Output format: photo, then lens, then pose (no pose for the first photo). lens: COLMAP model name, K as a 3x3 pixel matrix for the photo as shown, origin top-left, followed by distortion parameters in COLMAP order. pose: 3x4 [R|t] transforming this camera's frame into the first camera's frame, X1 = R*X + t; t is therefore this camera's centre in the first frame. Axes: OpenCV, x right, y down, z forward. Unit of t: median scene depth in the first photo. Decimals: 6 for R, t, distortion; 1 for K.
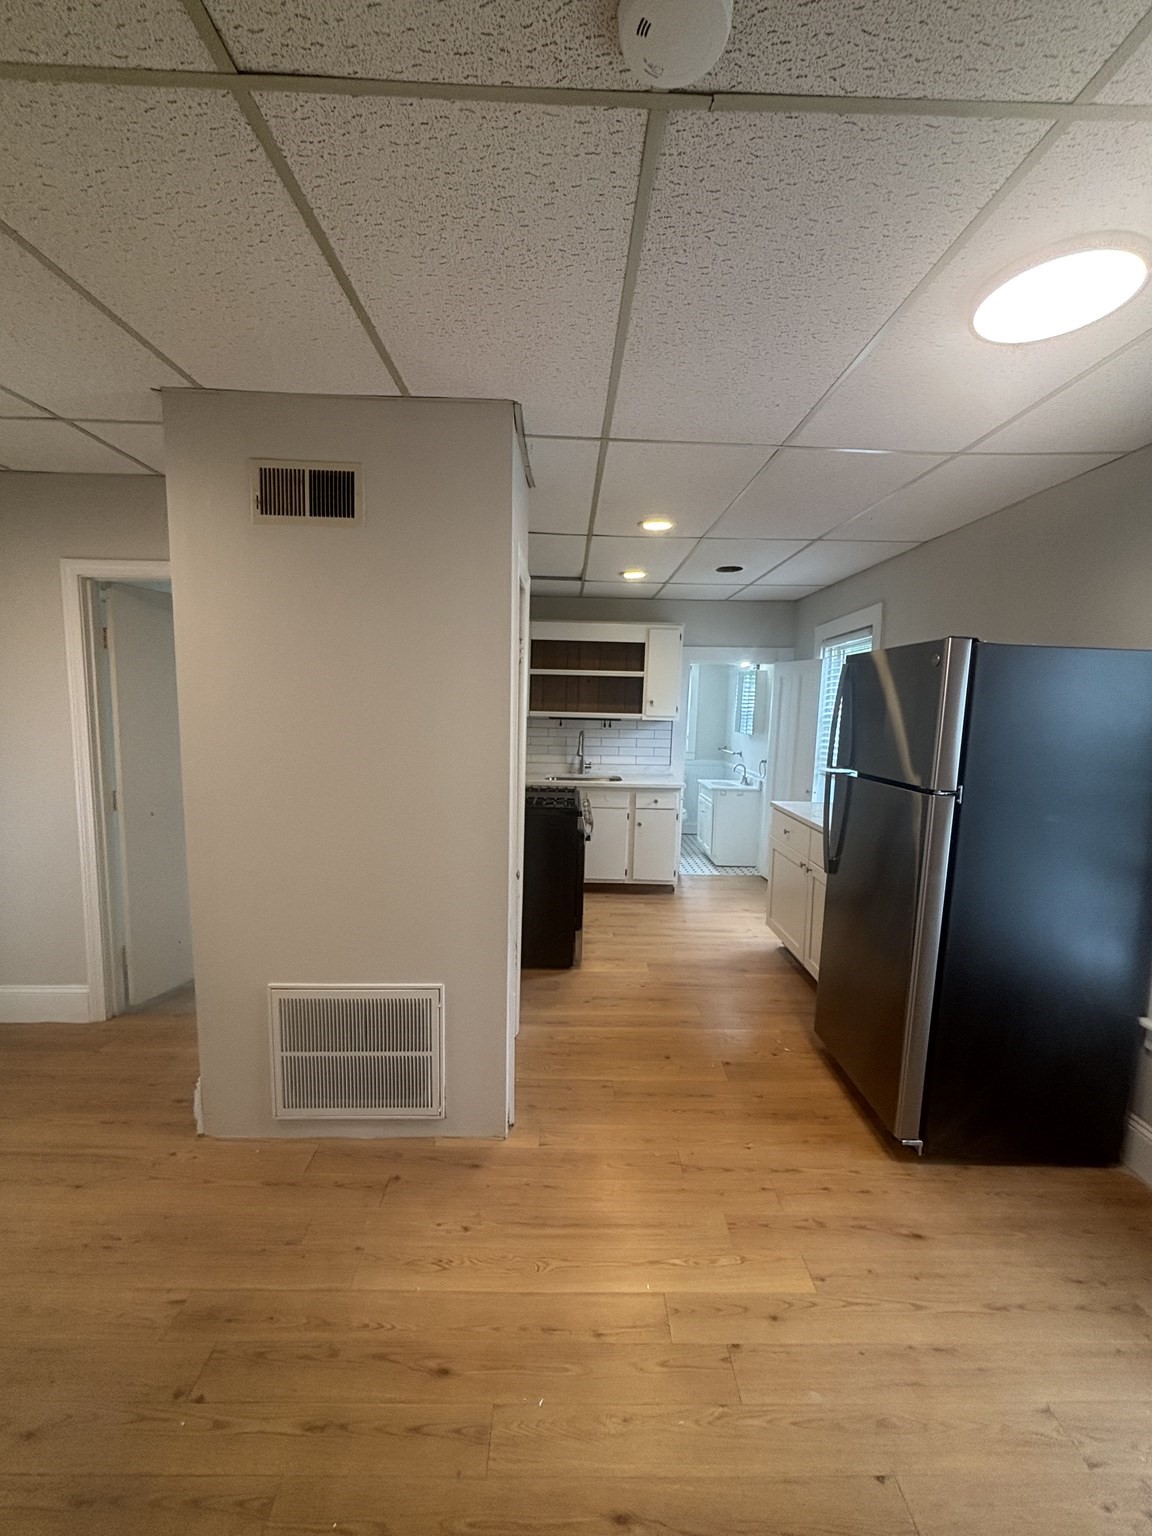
lens RADIAL K [[619.6, 0, 576.0], [0, 619.6, 768.0], [0, 0, 1]] dist [-0.001481, 0.000037]
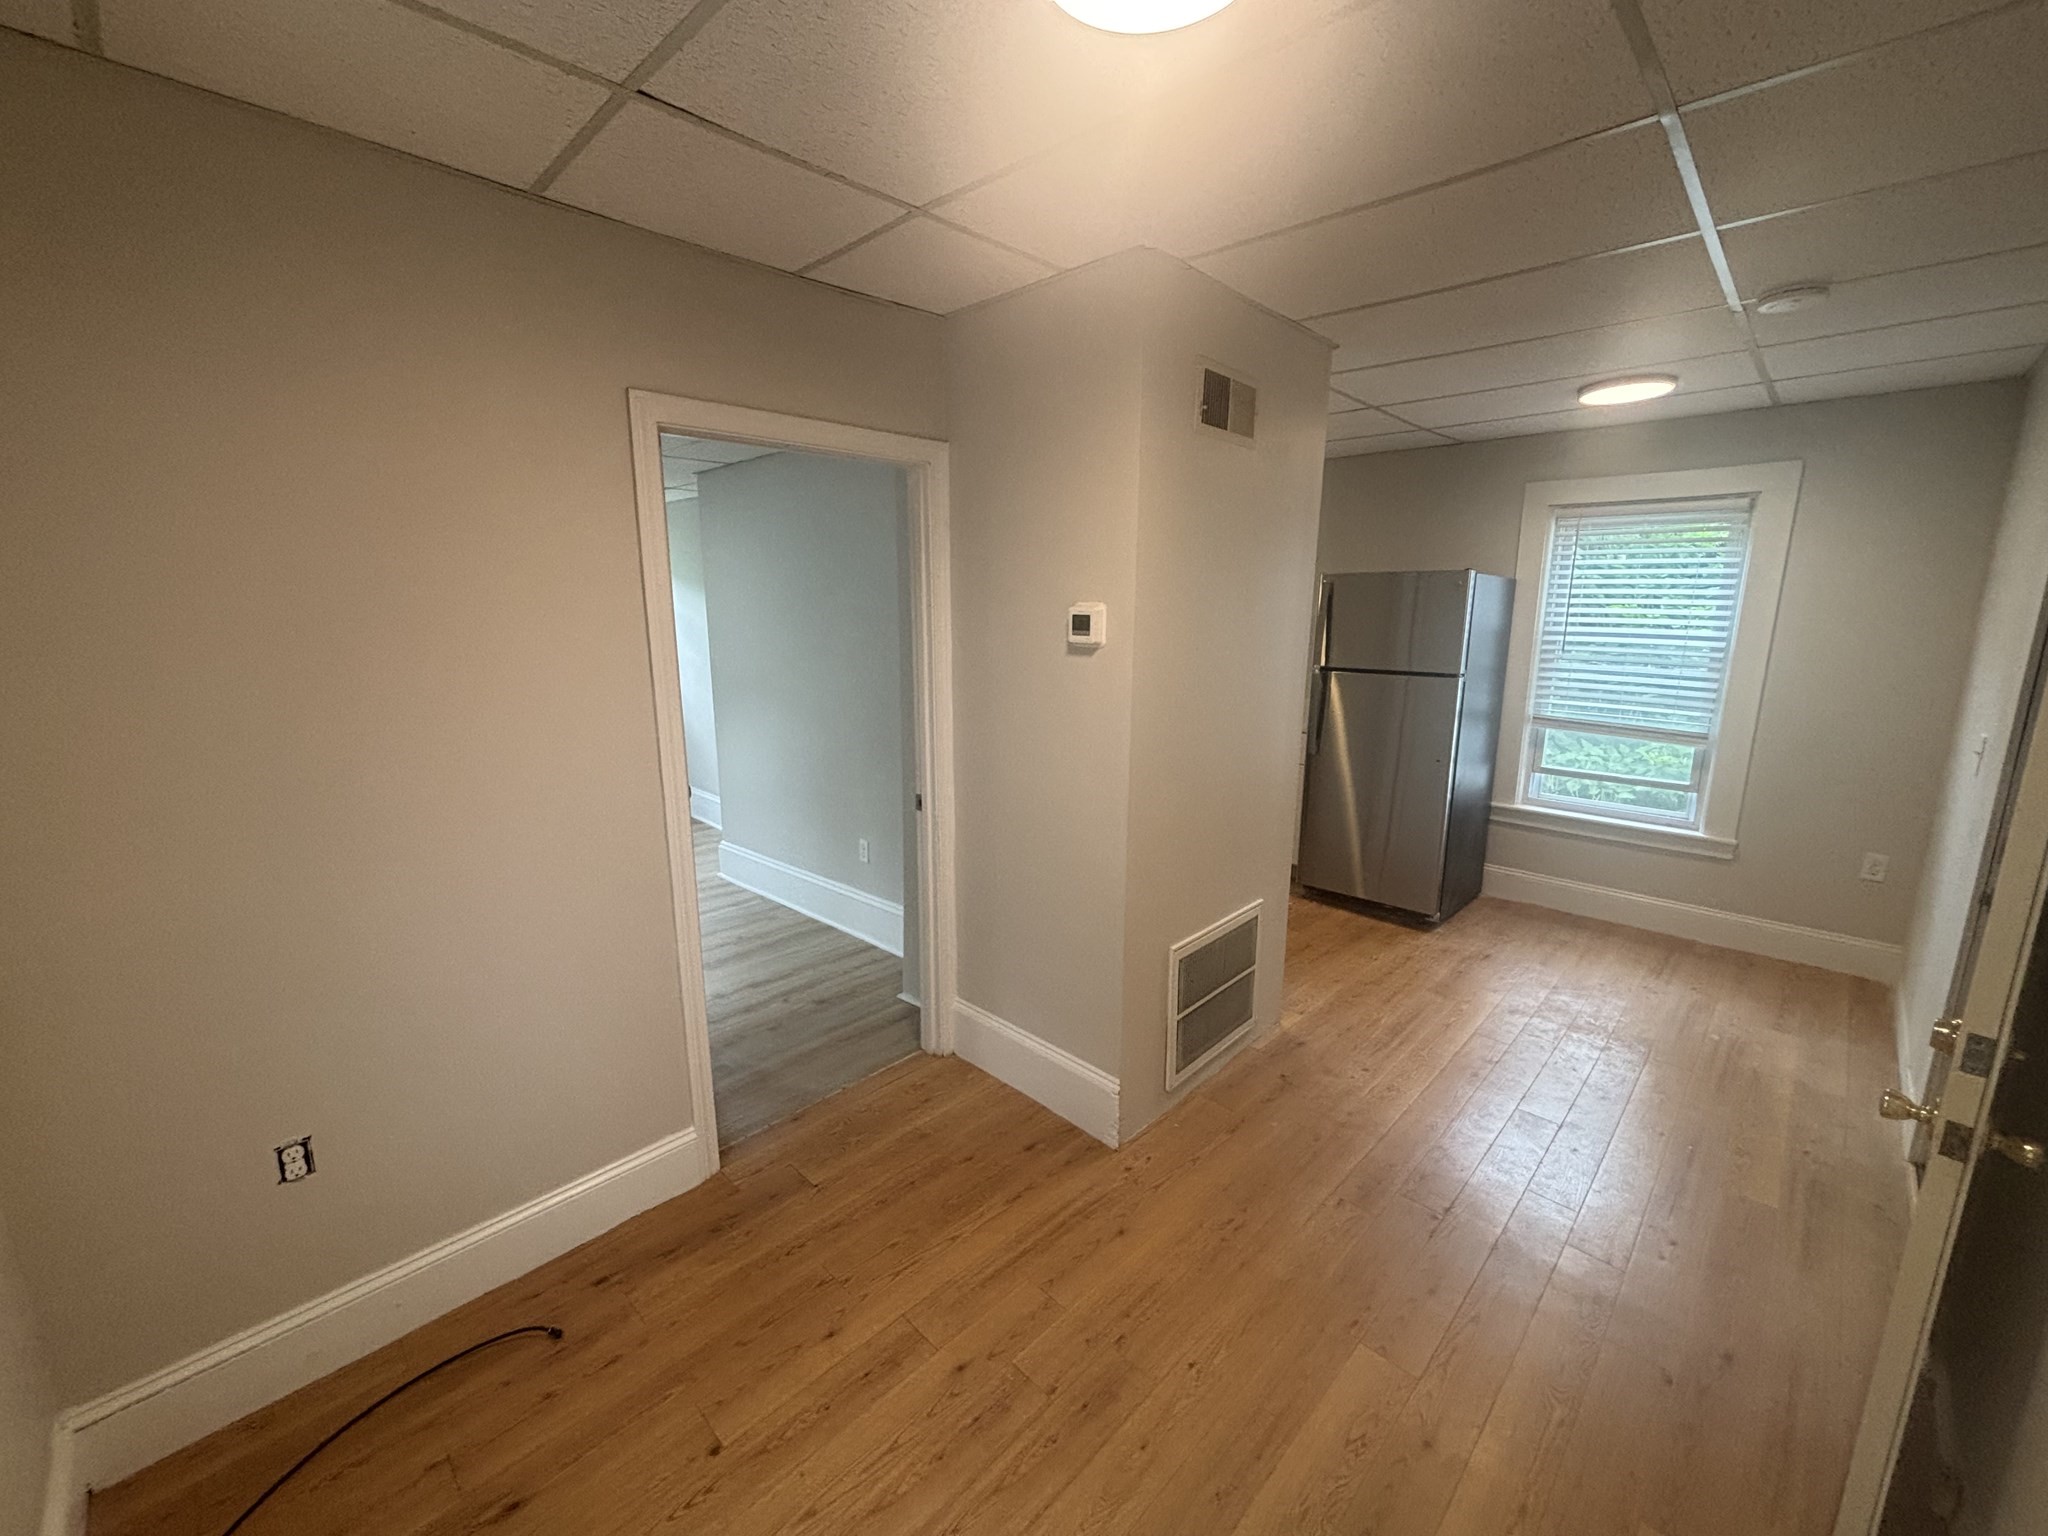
lens RADIAL K [[839.9, 0, 1024.0], [0, 839.9, 768.0], [0, 0, 1]] dist [-0.000456, 0.000049]
pose [[0.708003, -0.162835, 0.687180, -0.625921], [0.092408, 0.986049, 0.138447, -0.044941], [-0.700138, -0.034520, 0.713173, 0.119879]]
